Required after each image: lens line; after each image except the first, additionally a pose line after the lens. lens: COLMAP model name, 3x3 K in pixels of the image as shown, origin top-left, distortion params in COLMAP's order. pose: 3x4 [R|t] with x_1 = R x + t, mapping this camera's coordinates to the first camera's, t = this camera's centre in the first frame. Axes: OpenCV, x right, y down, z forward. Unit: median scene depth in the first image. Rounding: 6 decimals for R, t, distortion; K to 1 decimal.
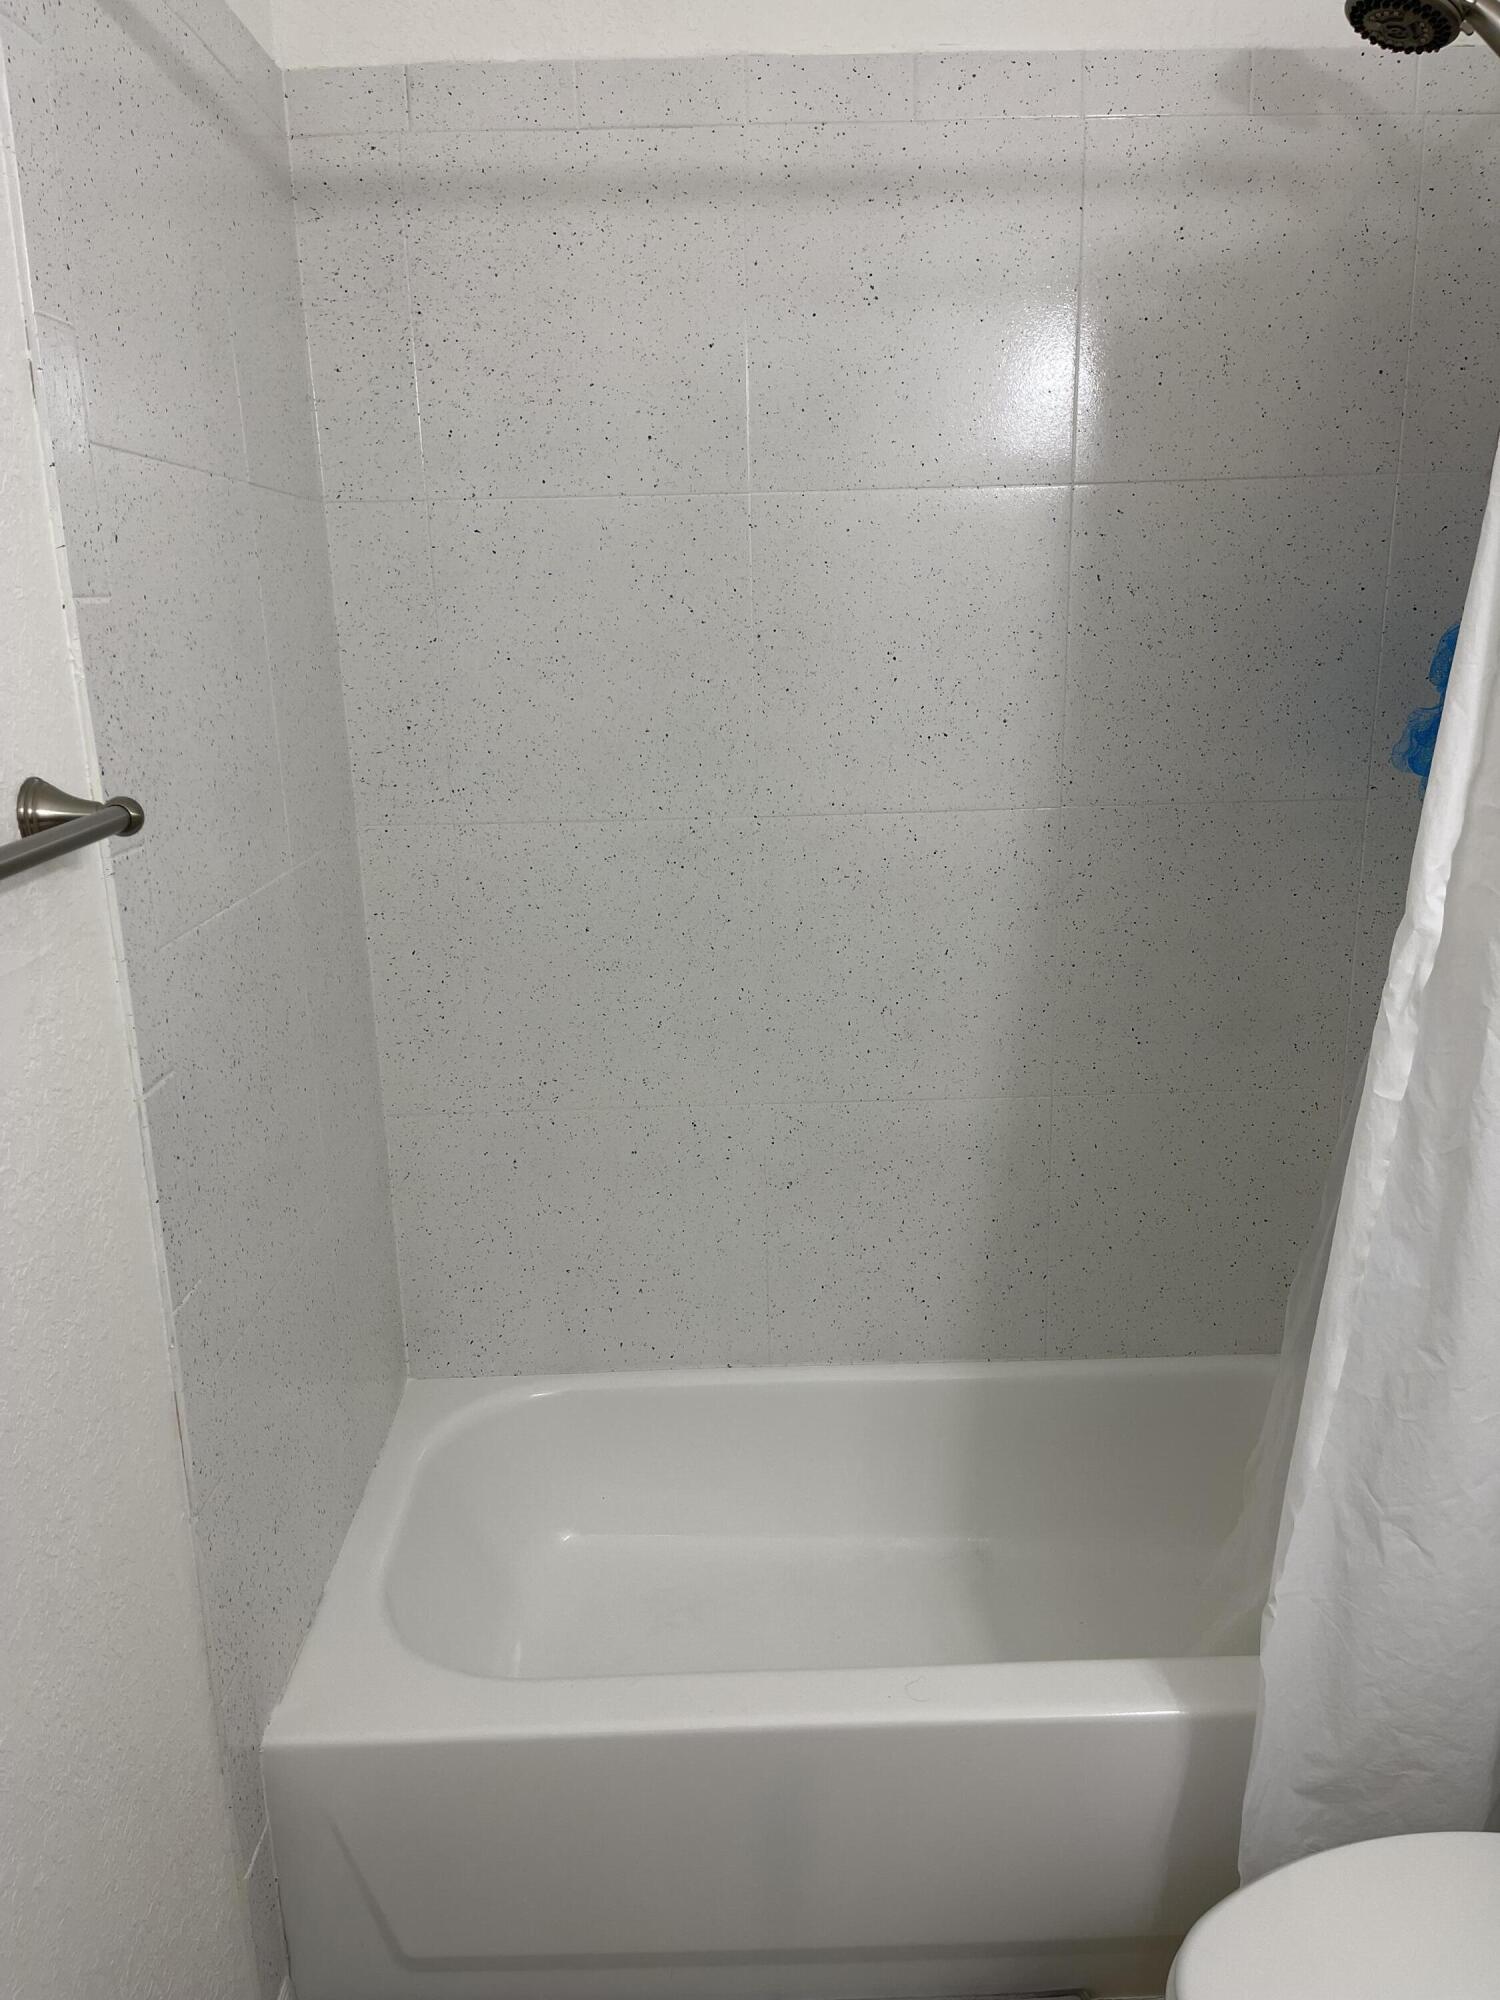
lens RADIAL K [[1519.4, 0, 744.9], [0, 1519.4, 1009.3], [0, 0, 1]] dist [0.096423, -0.125794]
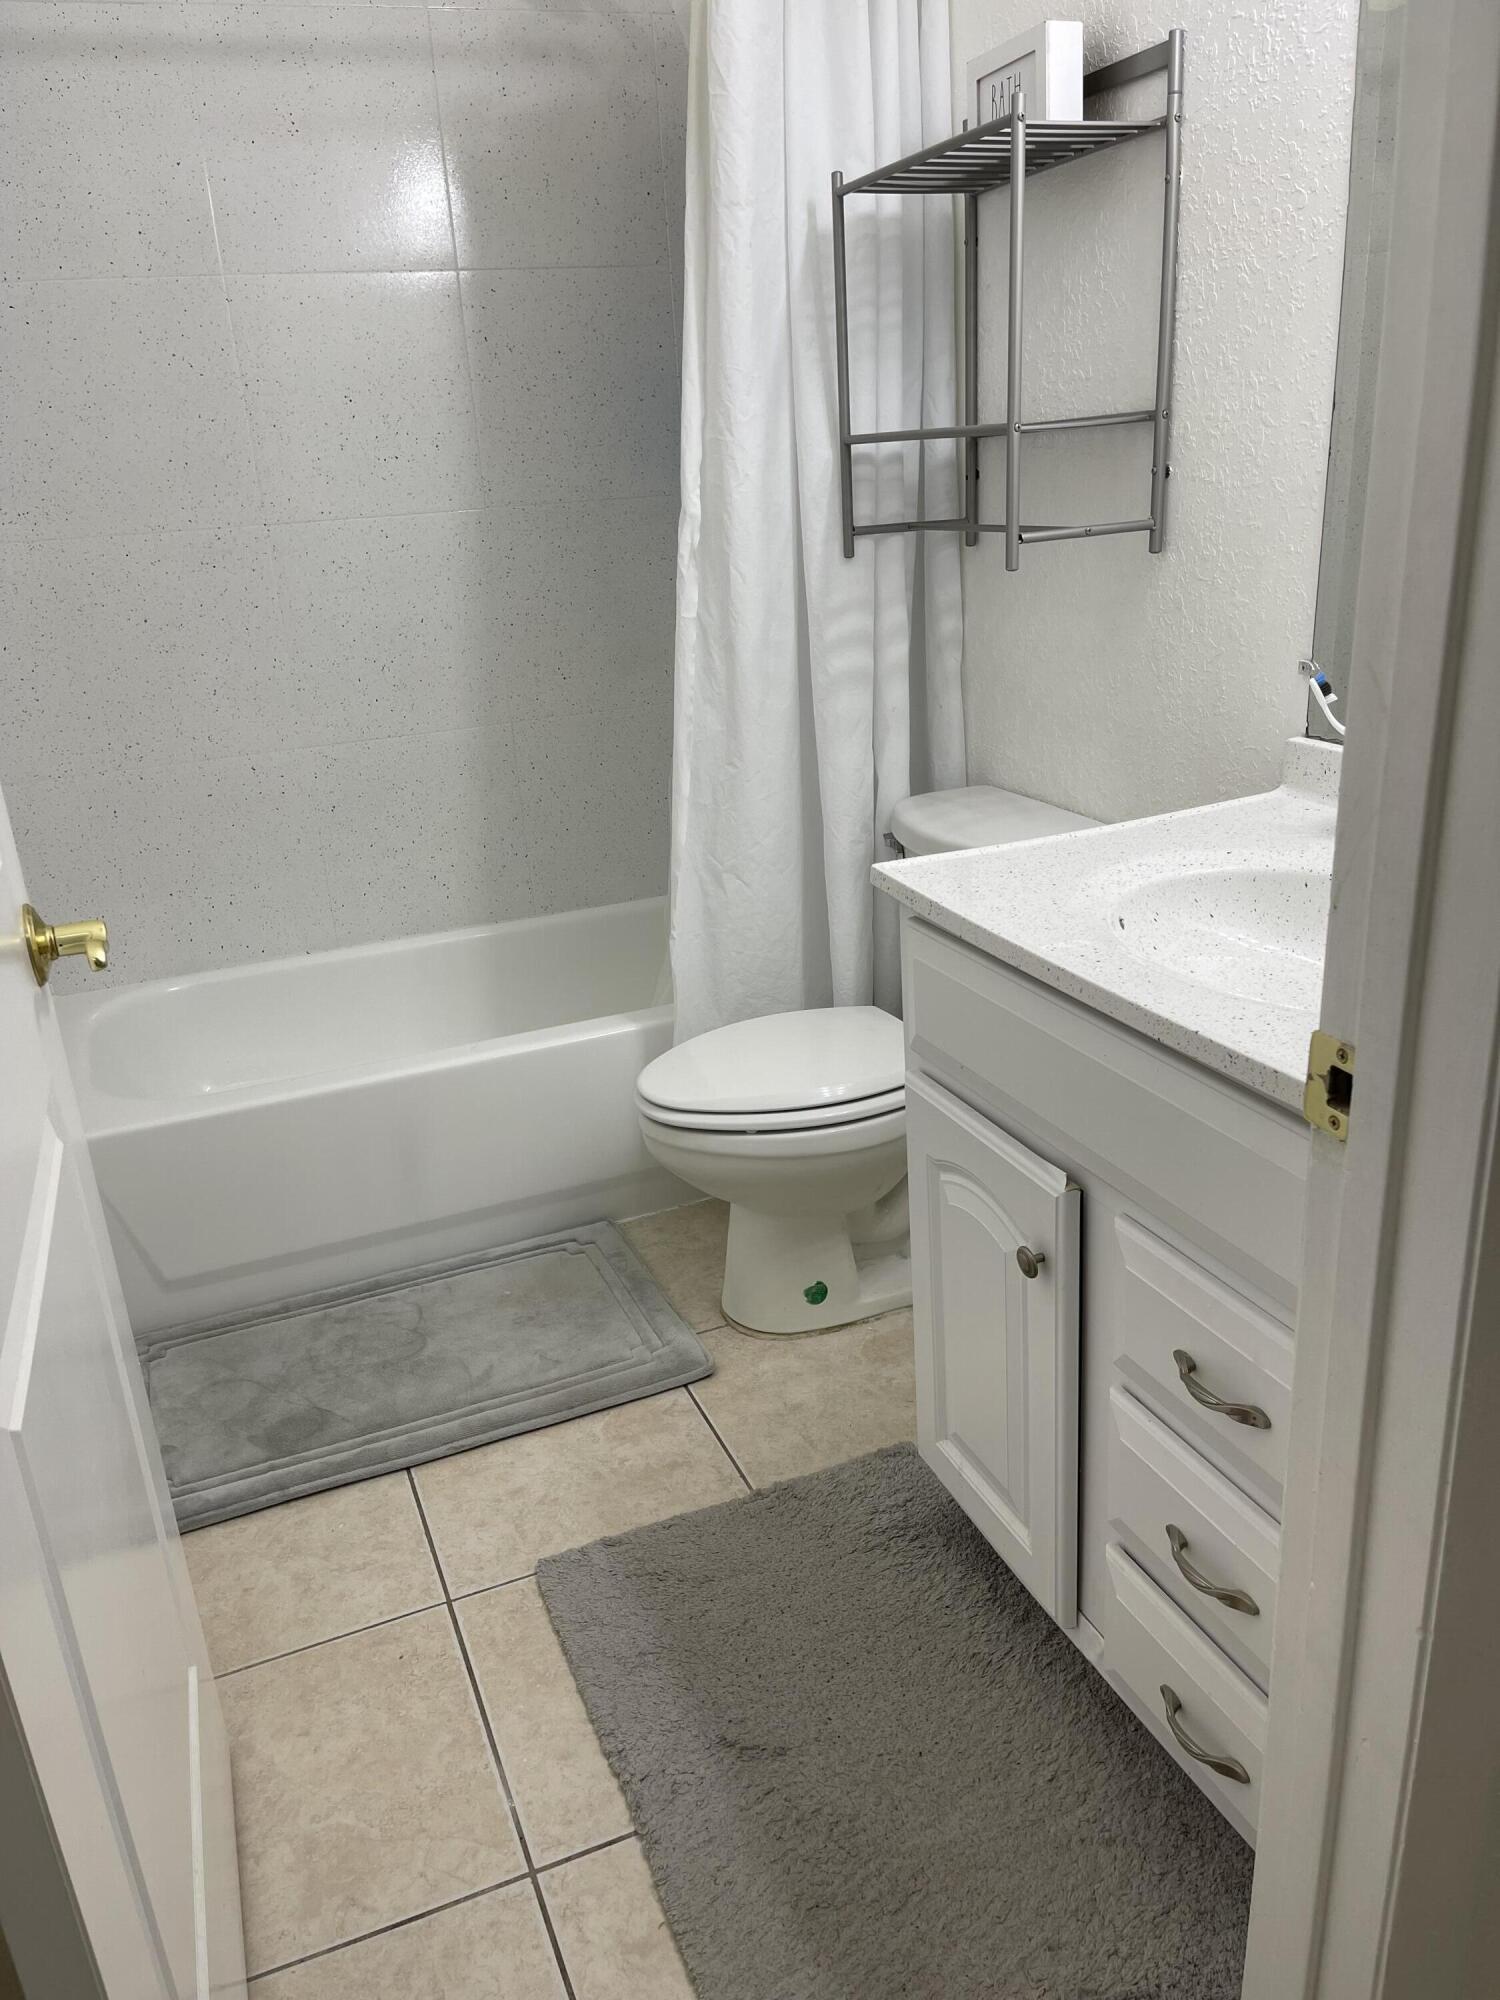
lens RADIAL K [[1519.4, 0, 744.9], [0, 1519.4, 1009.3], [0, 0, 1]] dist [0.096423, -0.125794]
pose [[0.932675, -0.158042, 0.324254, -0.115946], [0.131514, 0.986021, 0.102307, 0.231933], [-0.335890, -0.052775, 0.940422, -0.493934]]
